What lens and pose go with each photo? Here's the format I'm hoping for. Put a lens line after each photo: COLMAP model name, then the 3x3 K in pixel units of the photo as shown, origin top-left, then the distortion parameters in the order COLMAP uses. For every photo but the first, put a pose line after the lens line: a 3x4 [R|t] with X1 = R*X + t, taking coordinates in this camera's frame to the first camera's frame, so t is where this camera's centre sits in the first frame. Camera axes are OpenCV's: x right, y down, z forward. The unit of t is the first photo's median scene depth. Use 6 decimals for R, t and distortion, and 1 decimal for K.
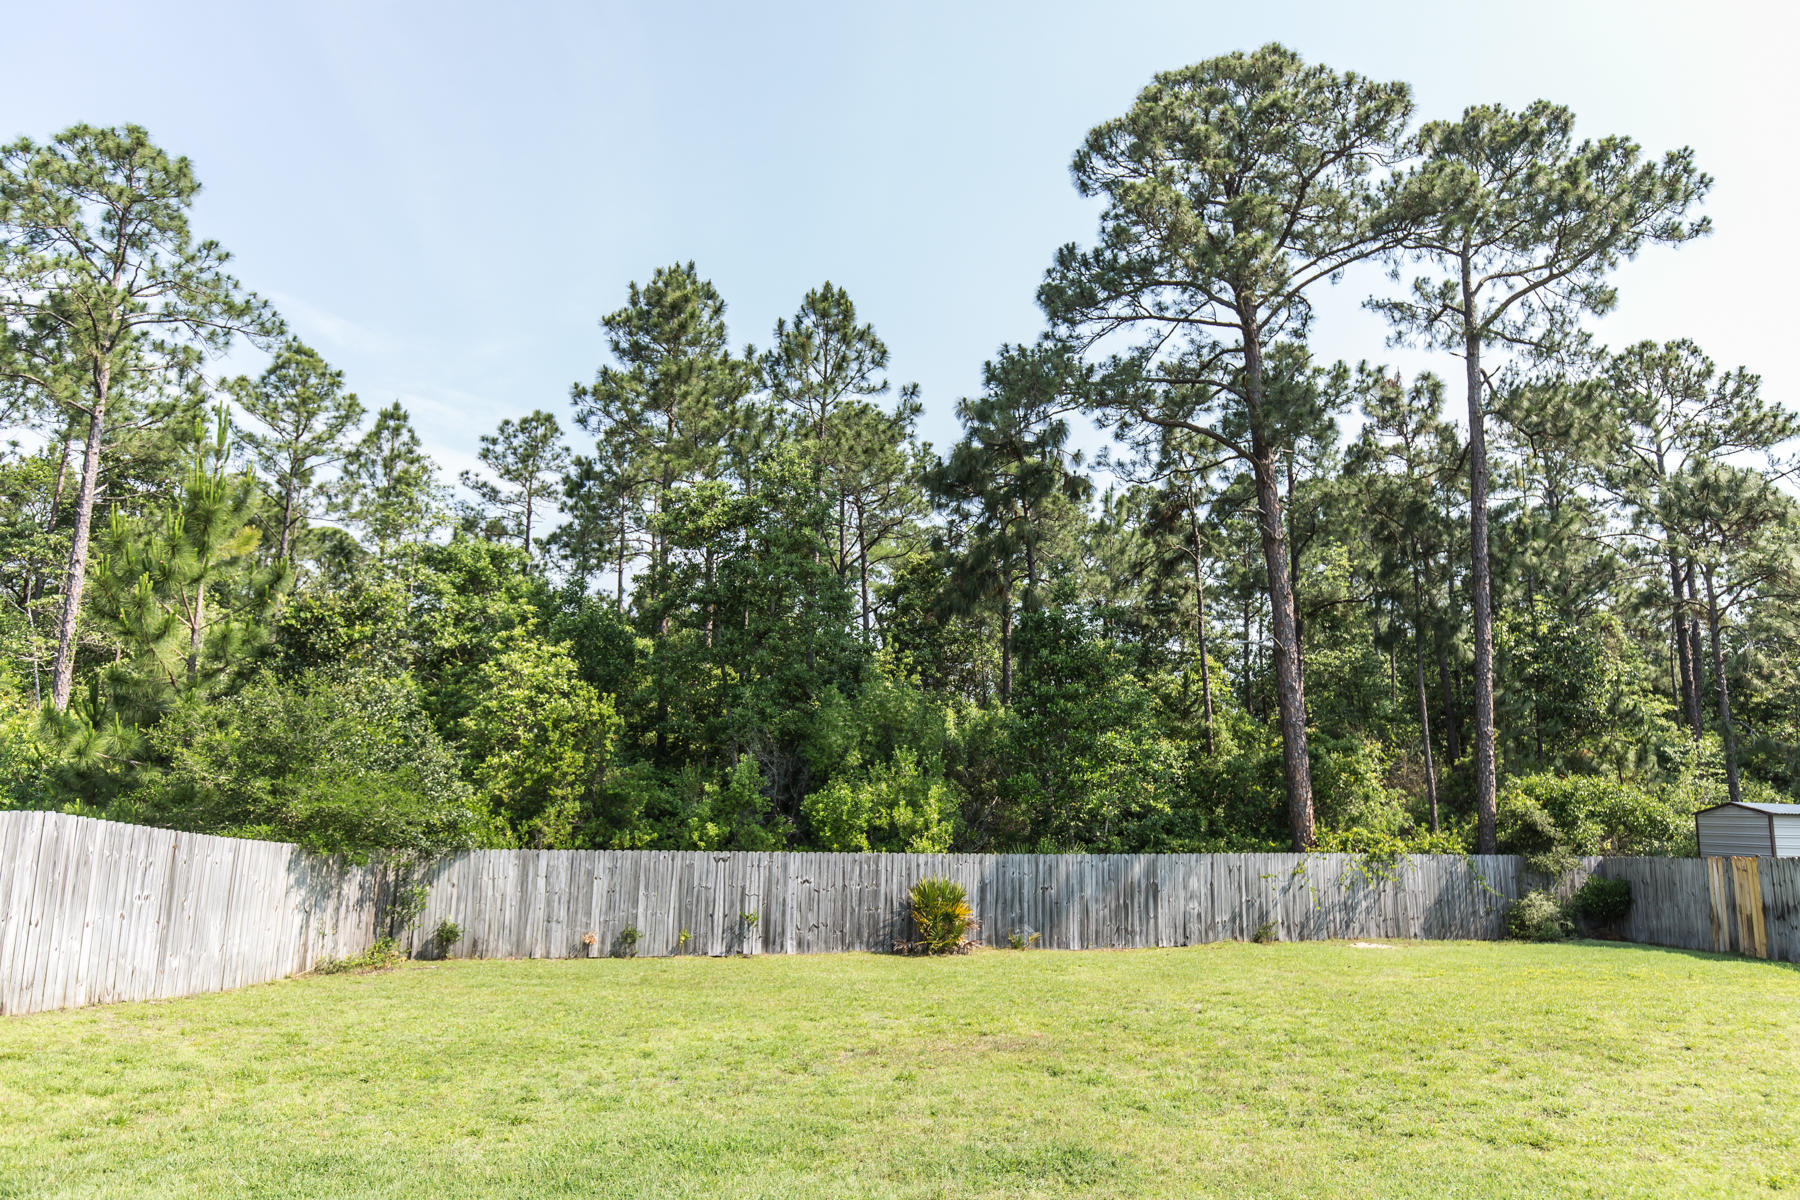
lens RADIAL K [[1181.4, 0, 903.3], [0, 1181.4, 607.0], [0, 0, 1]] dist [0.008045, -0.000059]
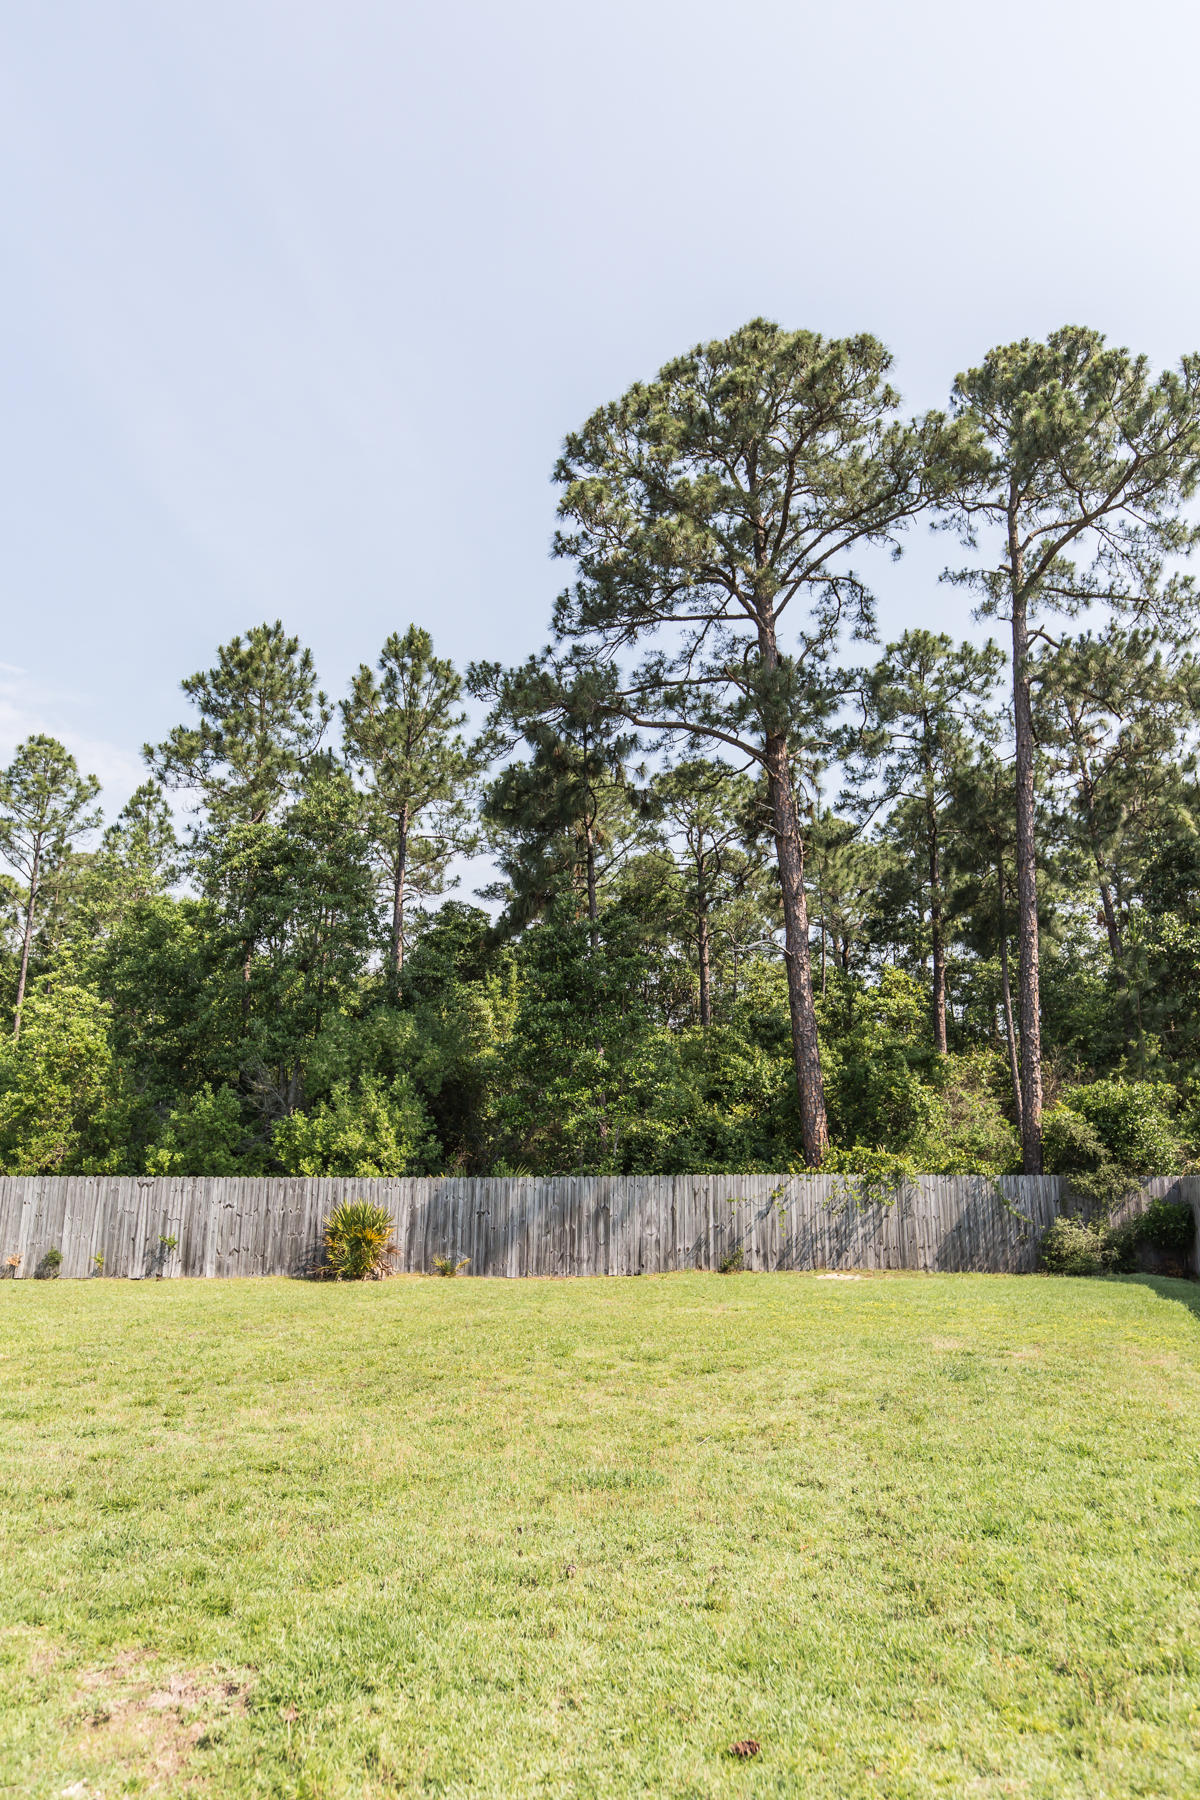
lens RADIAL K [[1133.9, 0, 604.6], [0, 1133.9, 914.9], [0, 0, 1]] dist [0.004972, 0.000667]
pose [[0.970297, -0.061540, -0.233958, 0.440284], [0.054694, 0.997867, -0.035643, 0.032141], [0.235652, 0.021788, 0.971593, 0.112937]]
